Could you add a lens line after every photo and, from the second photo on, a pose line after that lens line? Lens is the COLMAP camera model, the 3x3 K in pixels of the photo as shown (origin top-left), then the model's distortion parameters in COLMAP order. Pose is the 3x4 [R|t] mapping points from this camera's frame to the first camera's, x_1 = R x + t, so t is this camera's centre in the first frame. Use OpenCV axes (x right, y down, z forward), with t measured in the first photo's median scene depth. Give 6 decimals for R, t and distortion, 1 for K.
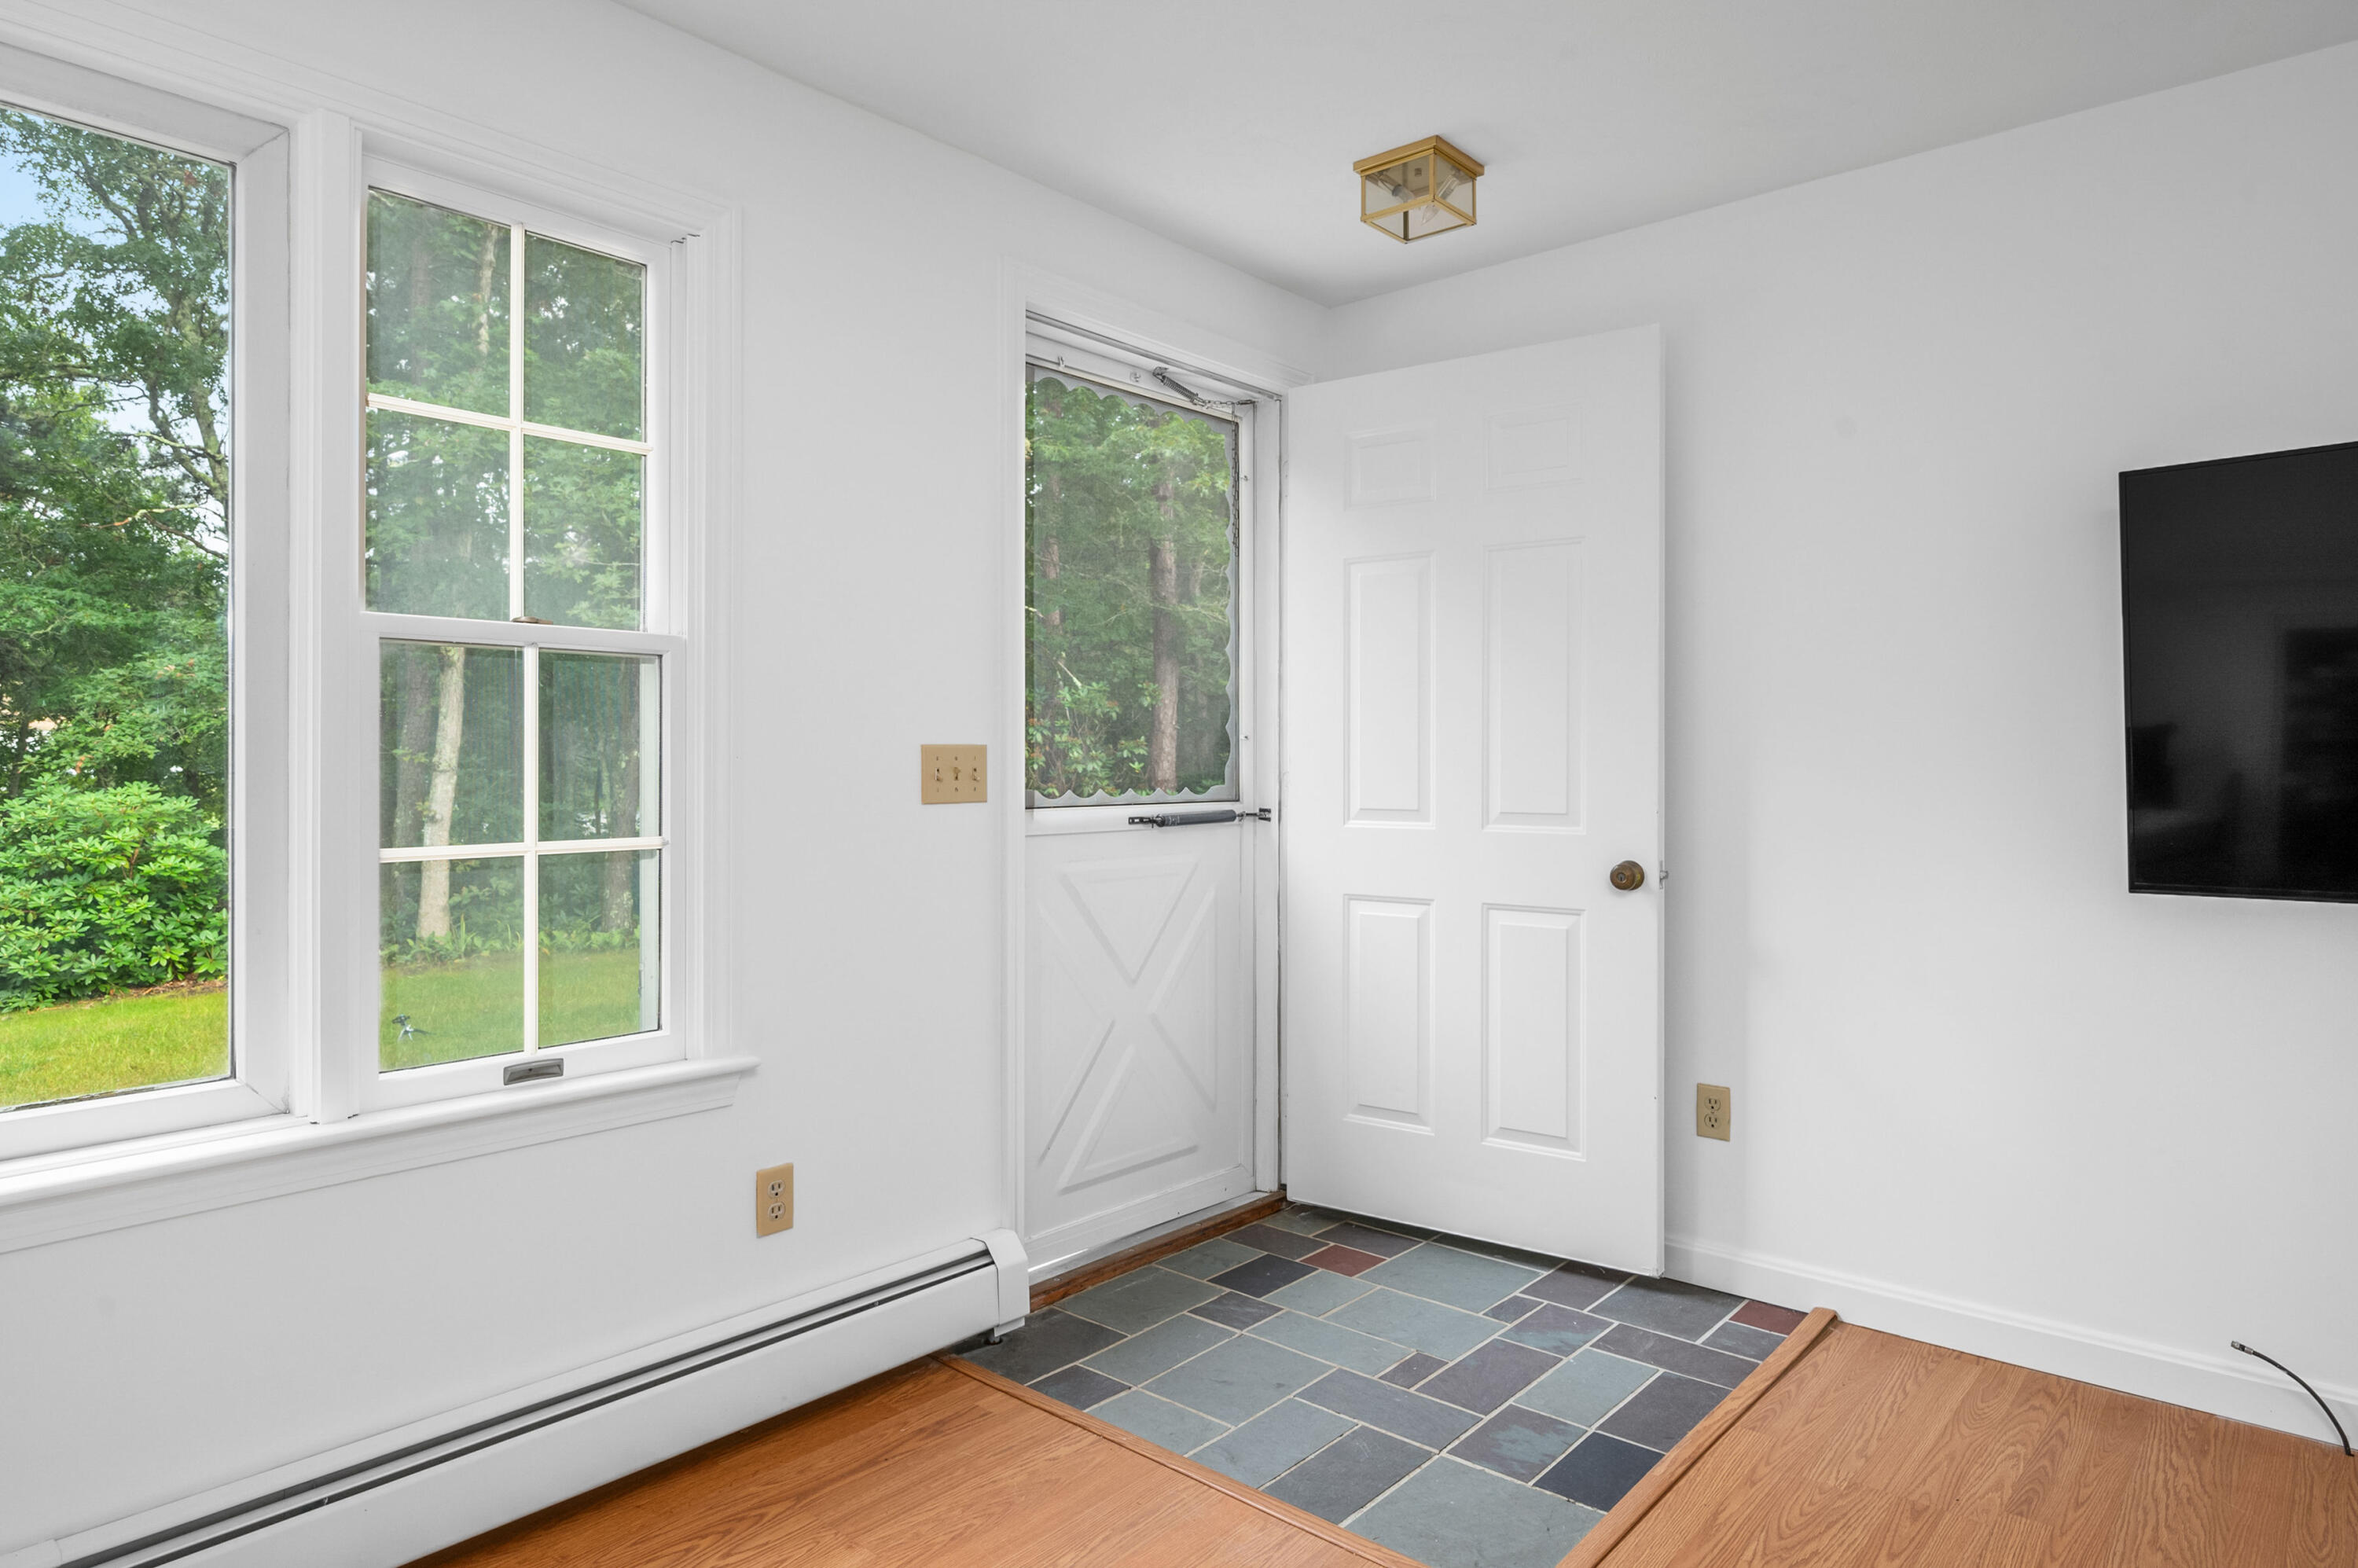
lens RADIAL K [[1377.2, 0, 1179.8], [0, 1377.2, 760.7], [0, 0, 1]] dist [-0.005182, -0.001705]
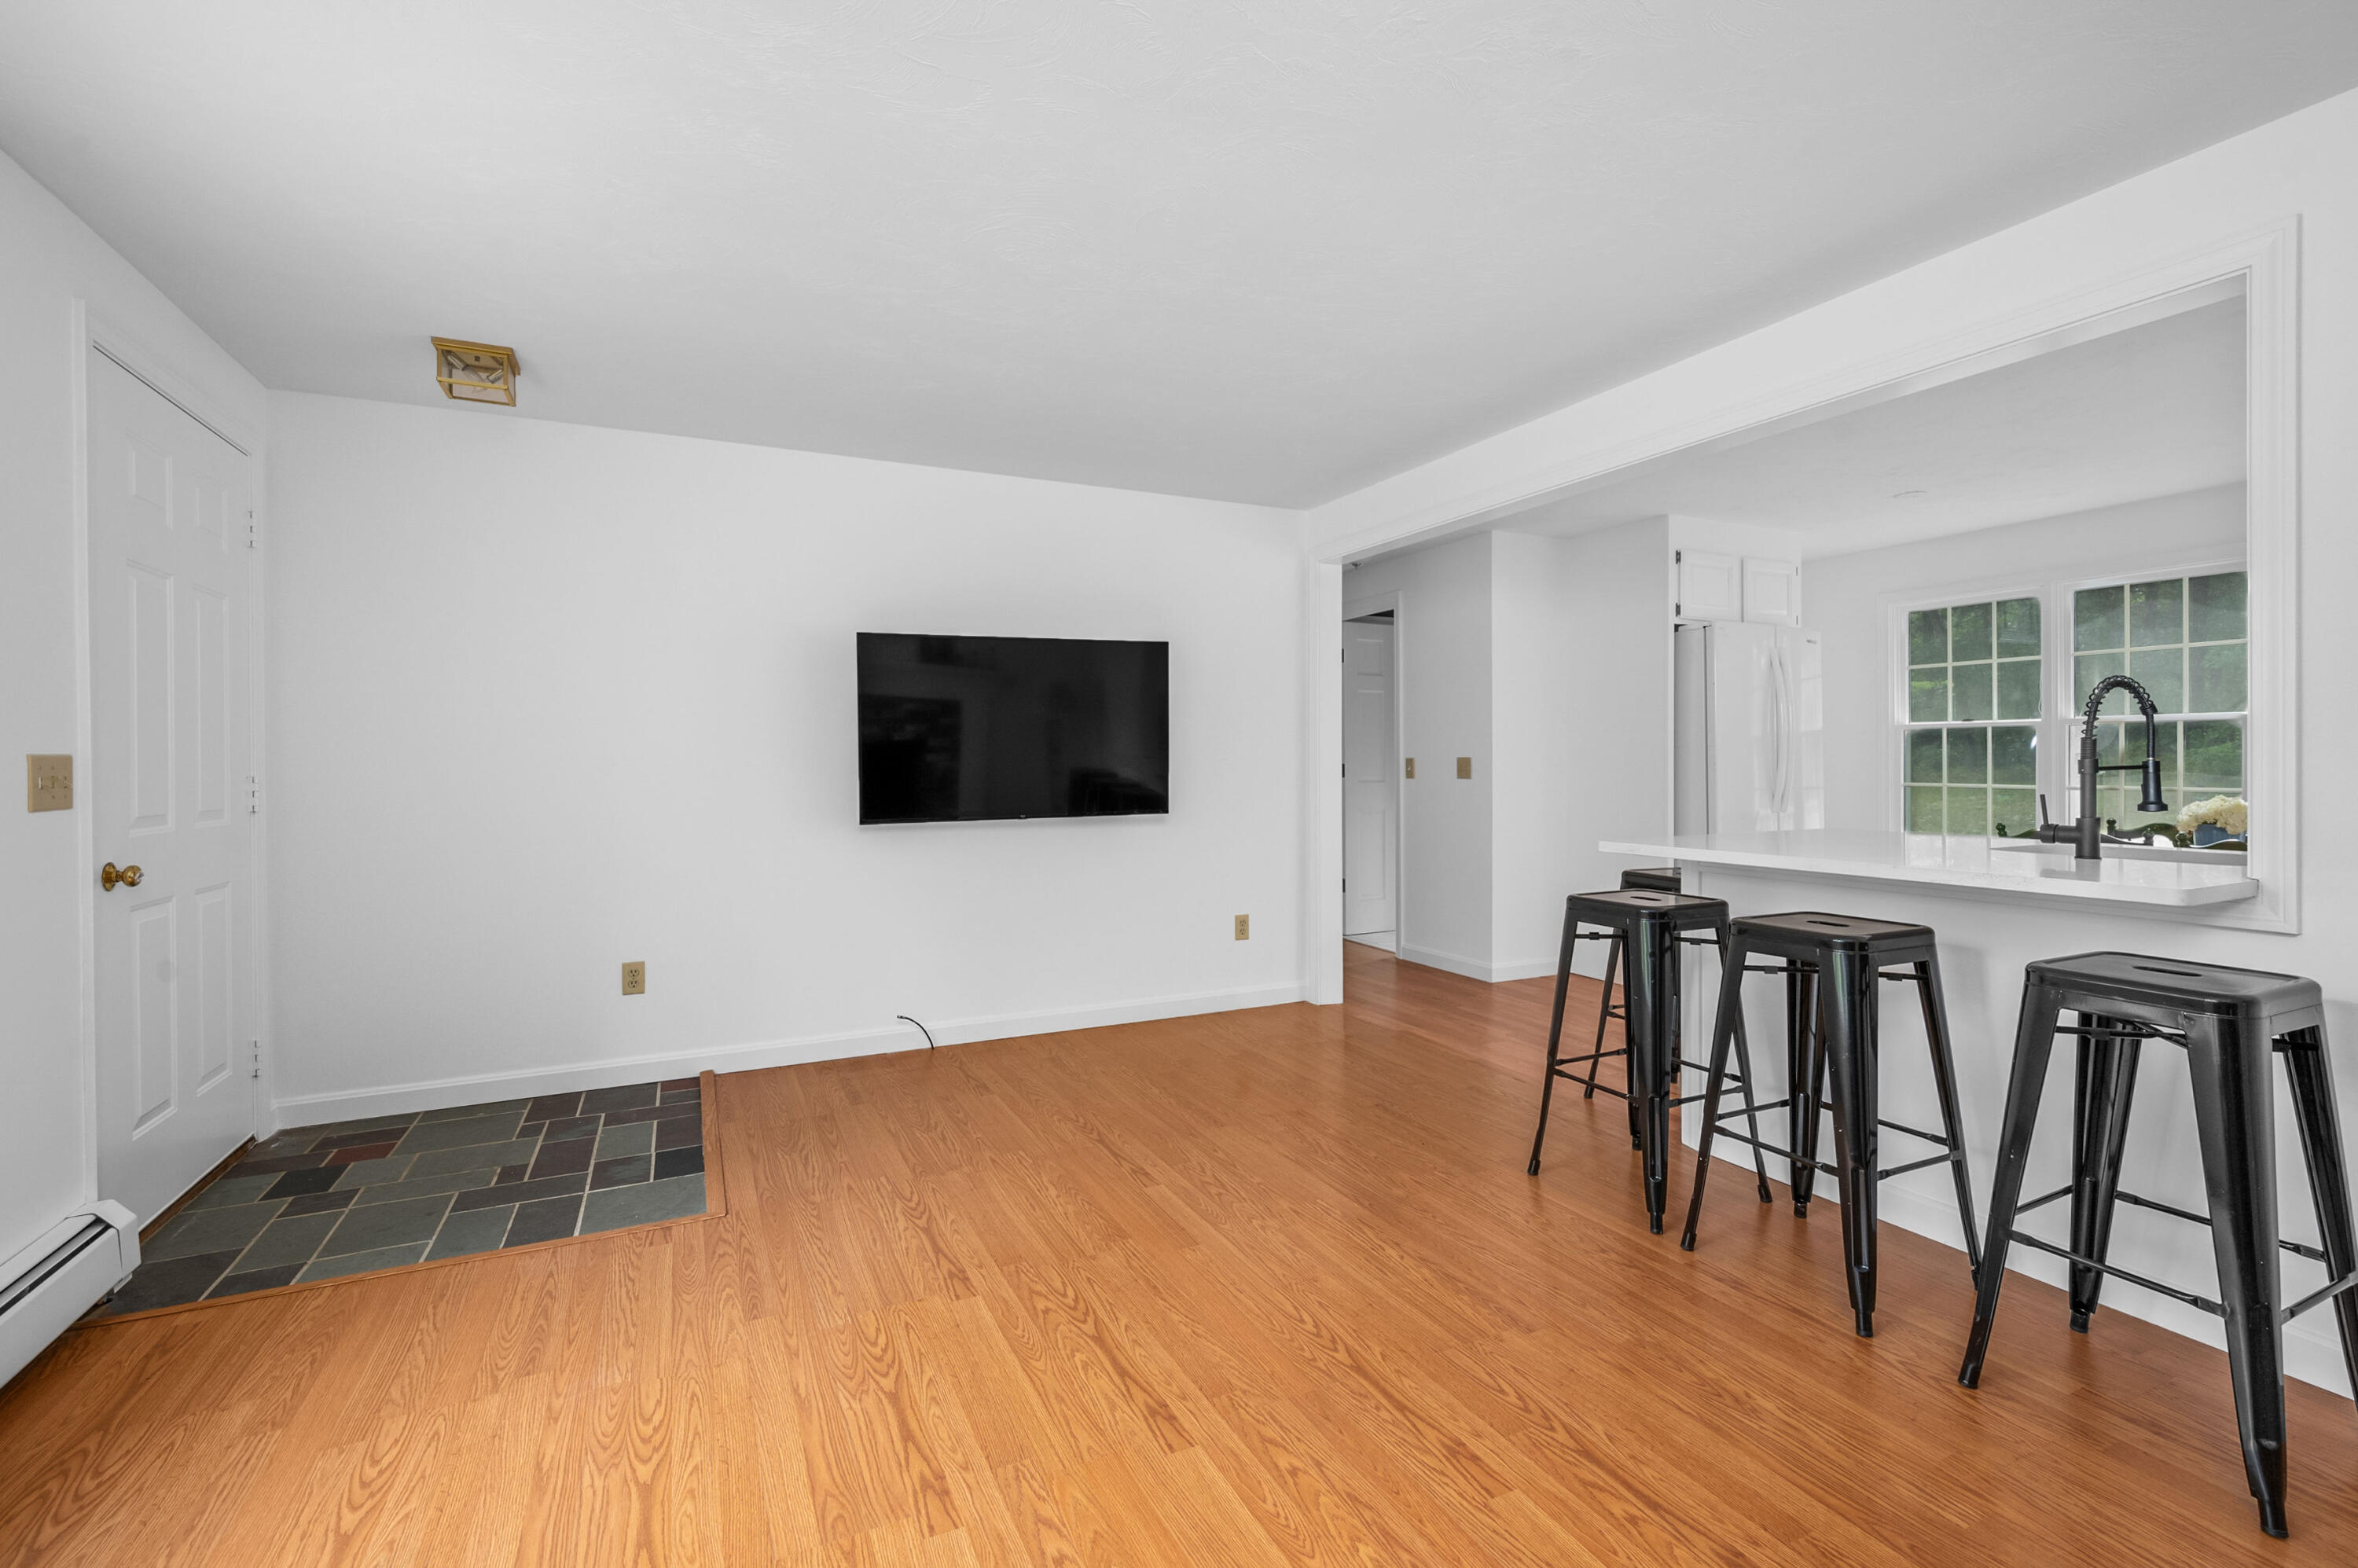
lens RADIAL K [[1102.0, 0, 1175.2], [0, 1102.0, 773.4], [0, 0, 1]] dist [-0.000041, 0.000033]
pose [[0.393296, -0.012709, 0.919324, -0.680147], [0.008613, 0.999912, 0.010139, 0.001798], [-0.919372, 0.003930, 0.393371, -0.143399]]
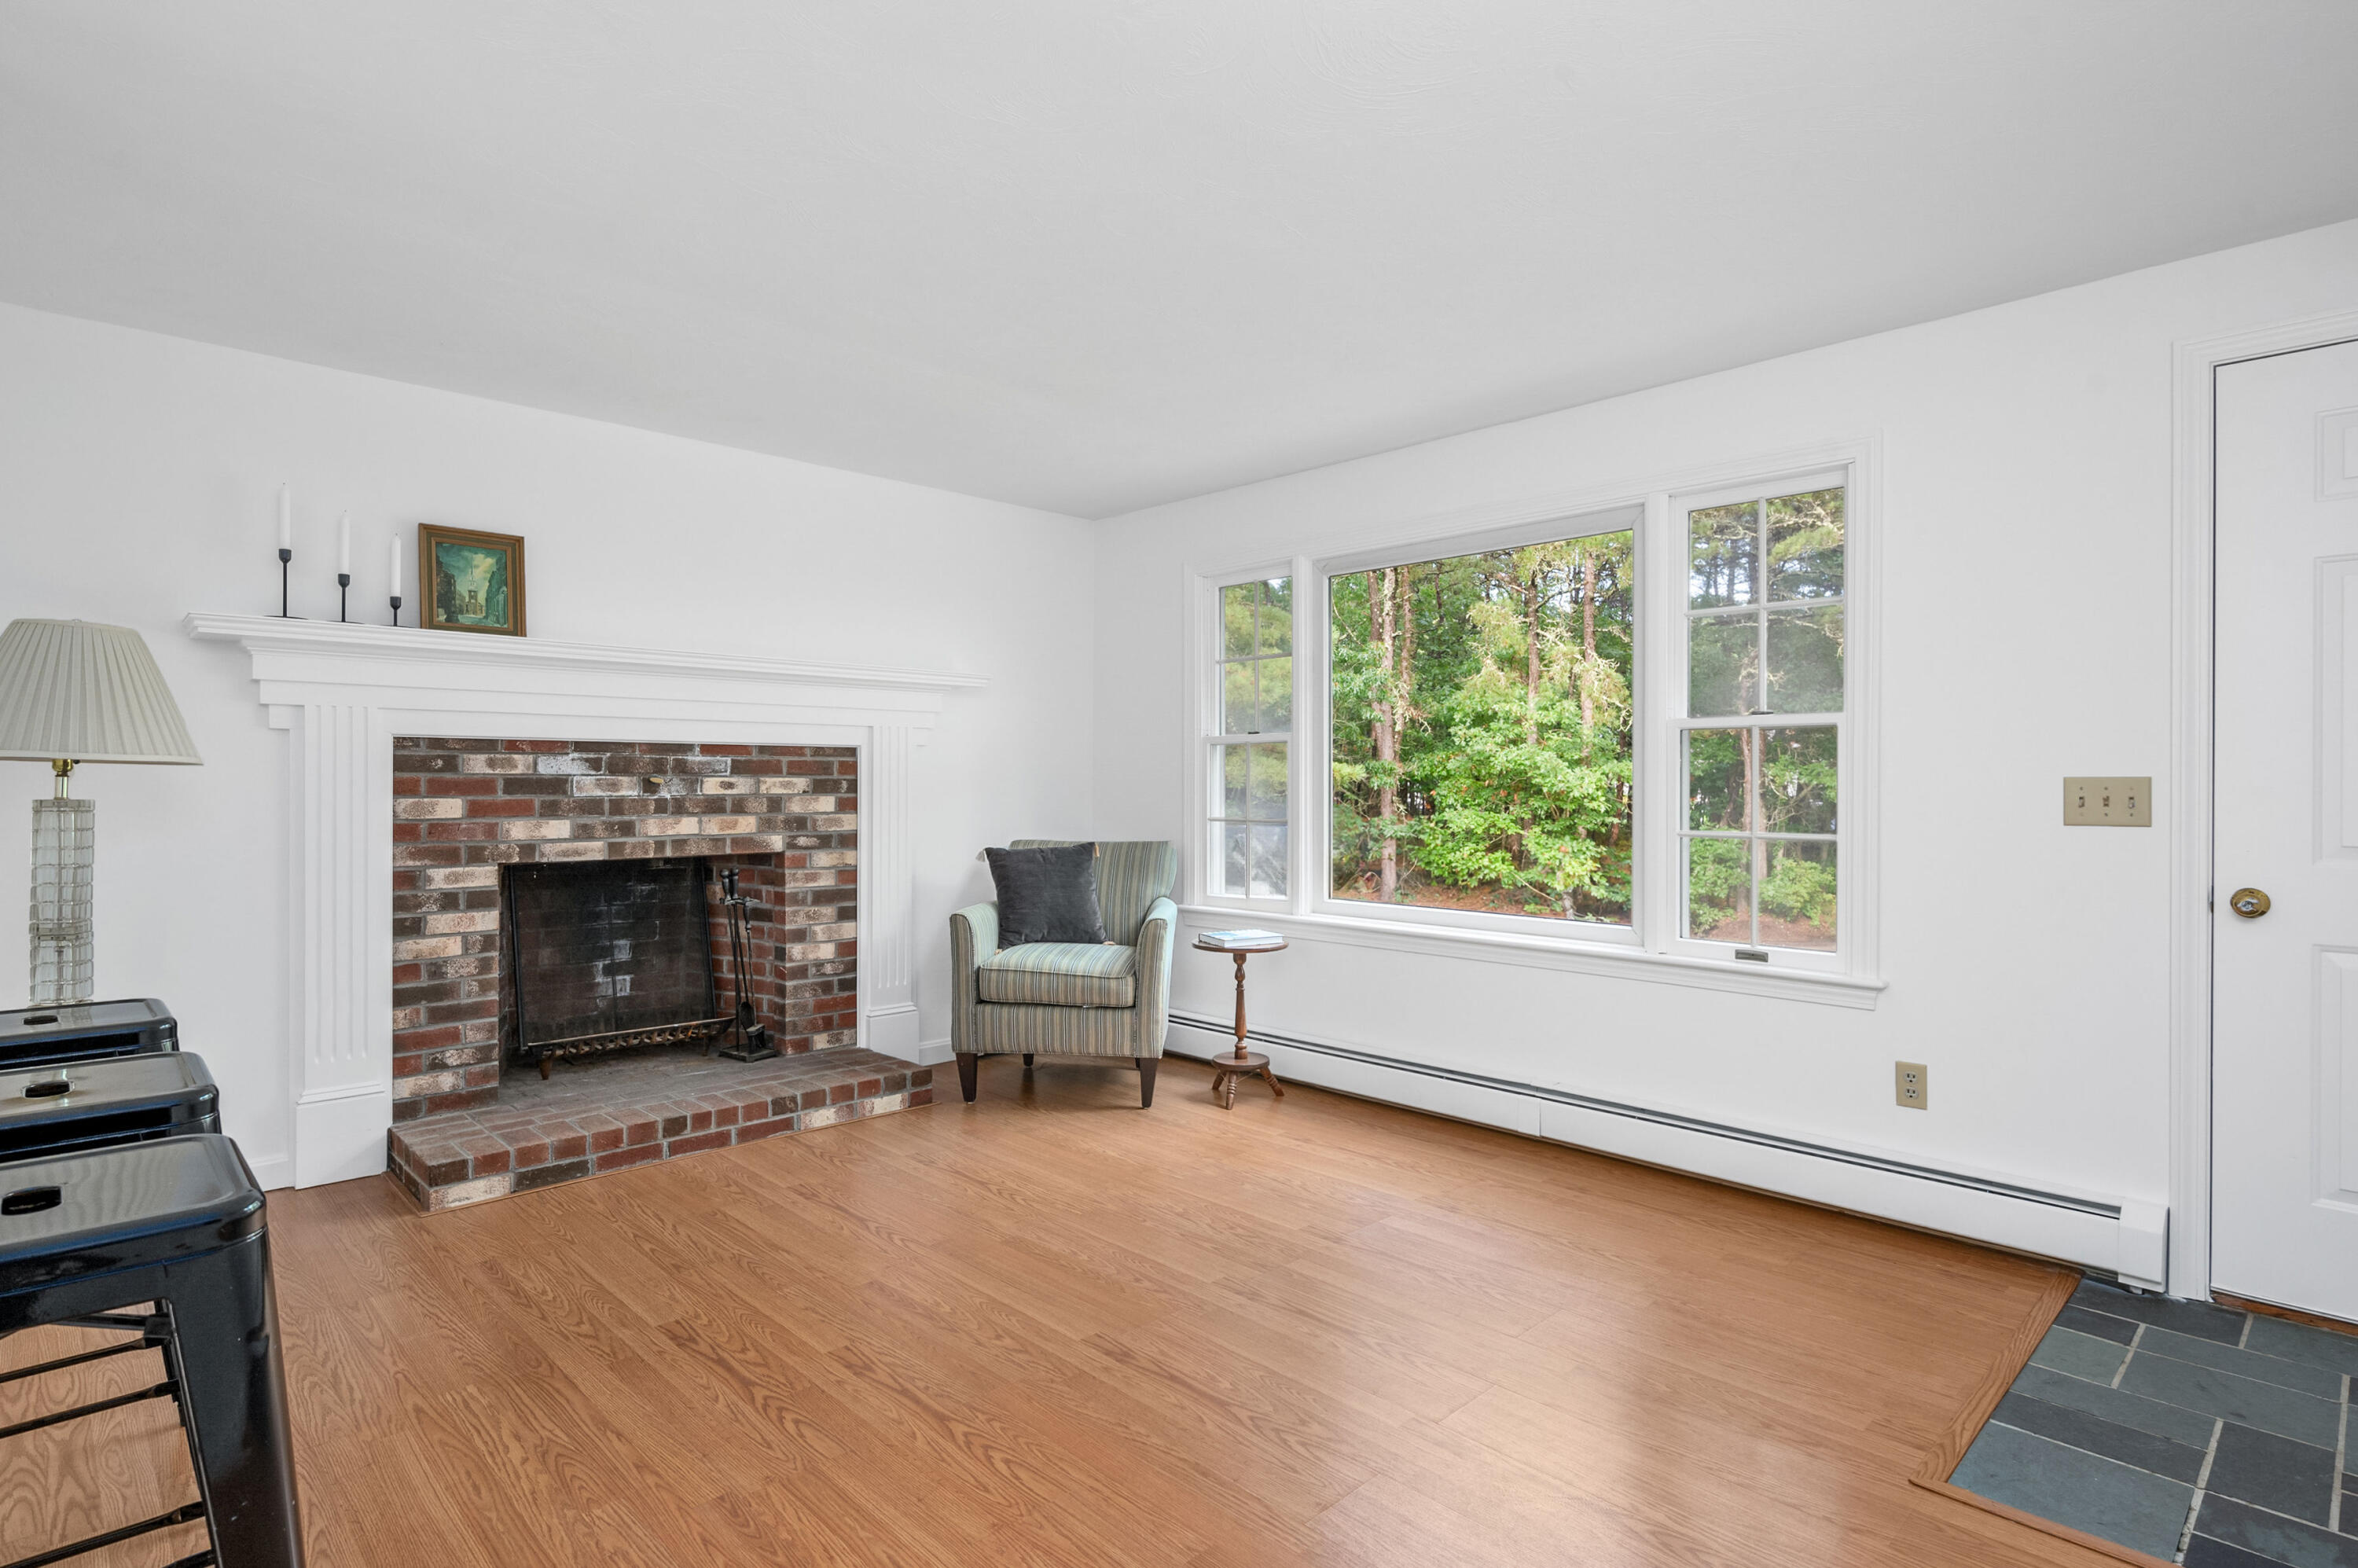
lens RADIAL K [[1196.6, 0, 1172.9], [0, 1196.6, 786.4], [0, 0, 1]] dist [0.000662, -0.000102]
pose [[-0.087252, 0.001994, -0.996184, 1.069909], [-0.006769, 0.999974, 0.002594, -0.000432], [0.996163, 0.006970, -0.087237, 0.320902]]
